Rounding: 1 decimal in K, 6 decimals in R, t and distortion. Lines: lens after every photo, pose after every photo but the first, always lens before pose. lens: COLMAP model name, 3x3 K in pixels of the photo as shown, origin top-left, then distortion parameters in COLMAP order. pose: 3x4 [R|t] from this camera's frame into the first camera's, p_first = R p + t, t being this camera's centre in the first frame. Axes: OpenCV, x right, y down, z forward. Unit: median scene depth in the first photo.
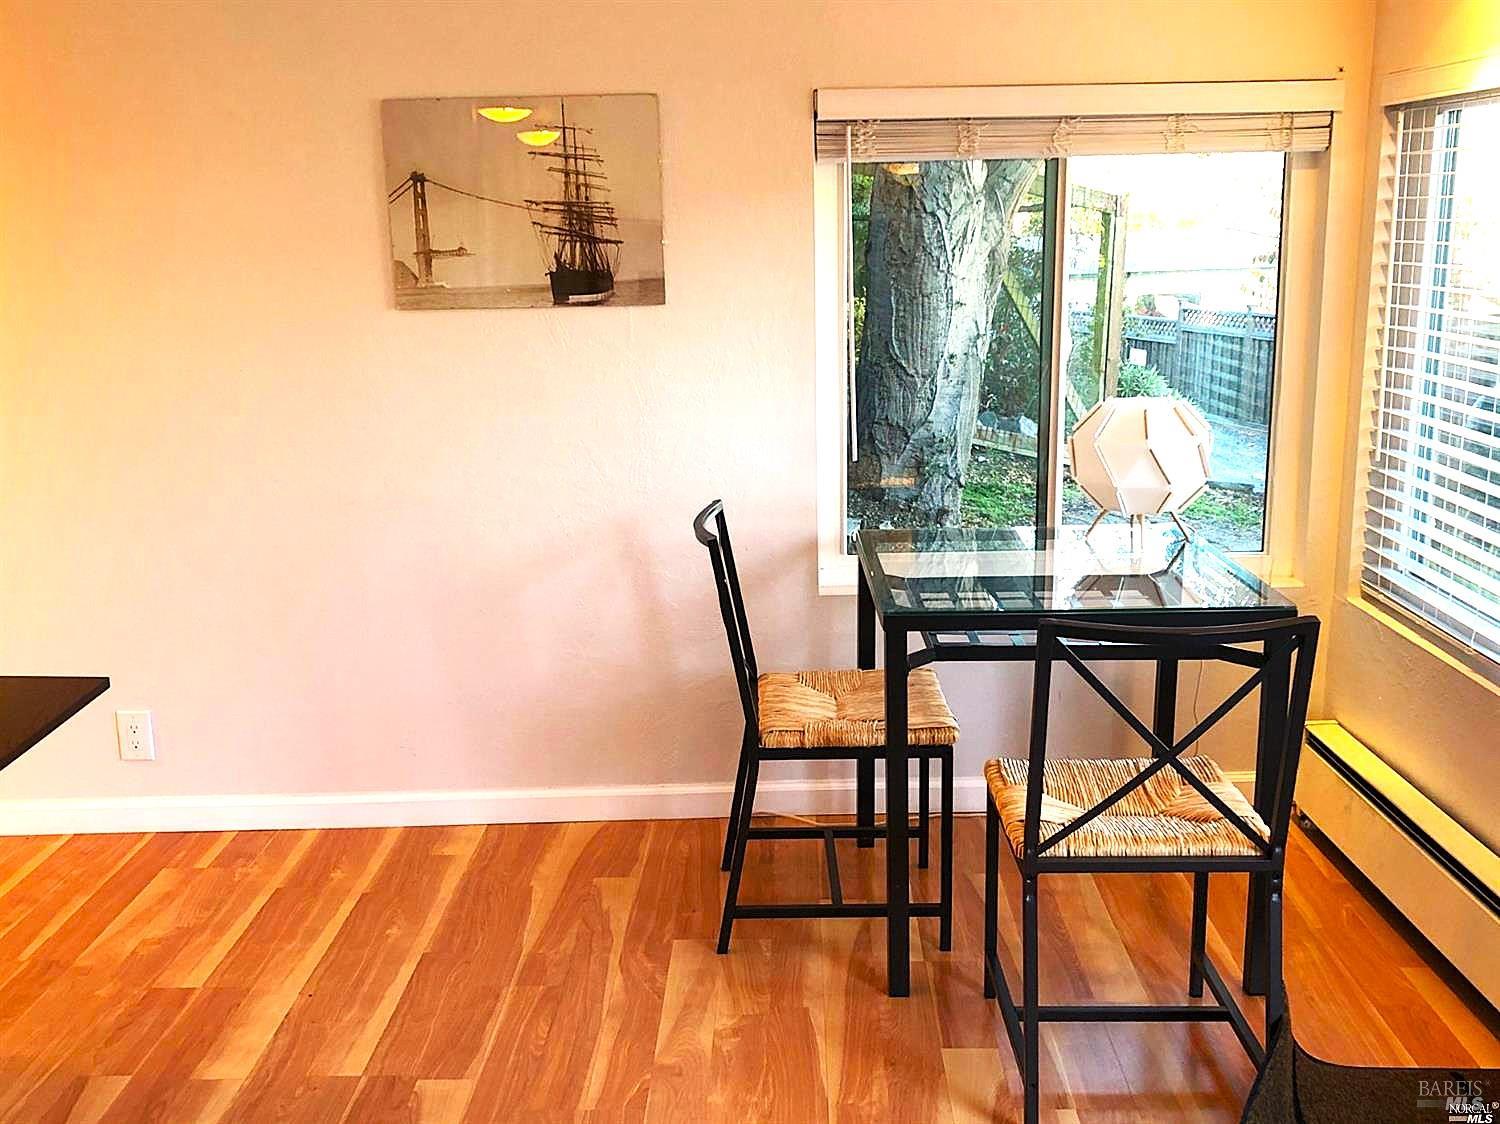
lens RADIAL K [[1488.0, 0, 745.9], [0, 1488.0, 558.0], [0, 0, 1]] dist [0.035778, 0.000000]
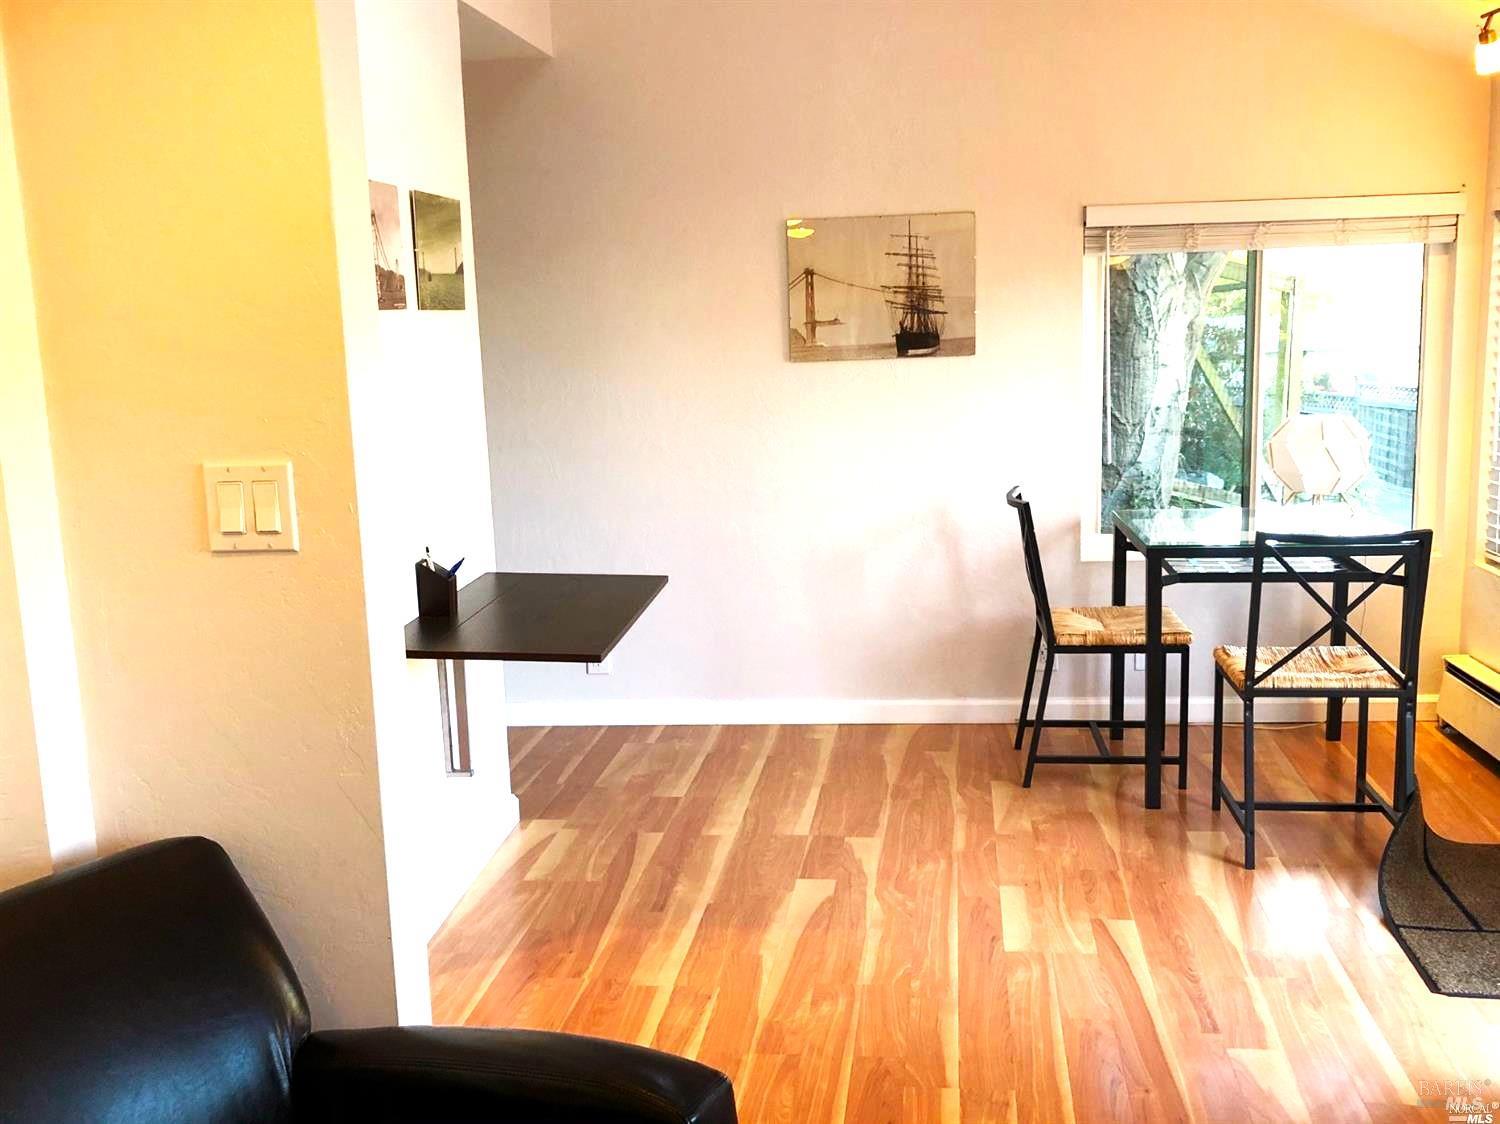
lens RADIAL K [[1488.0, 0, 750.4], [0, 1488.0, 569.6], [0, 0, 1]] dist [0.035778, 0.000000]
pose [[0.994446, 0.006022, -0.105075, -0.120685], [-0.011172, 0.998761, -0.048497, 0.111666], [0.104653, 0.049402, 0.993281, -0.455348]]
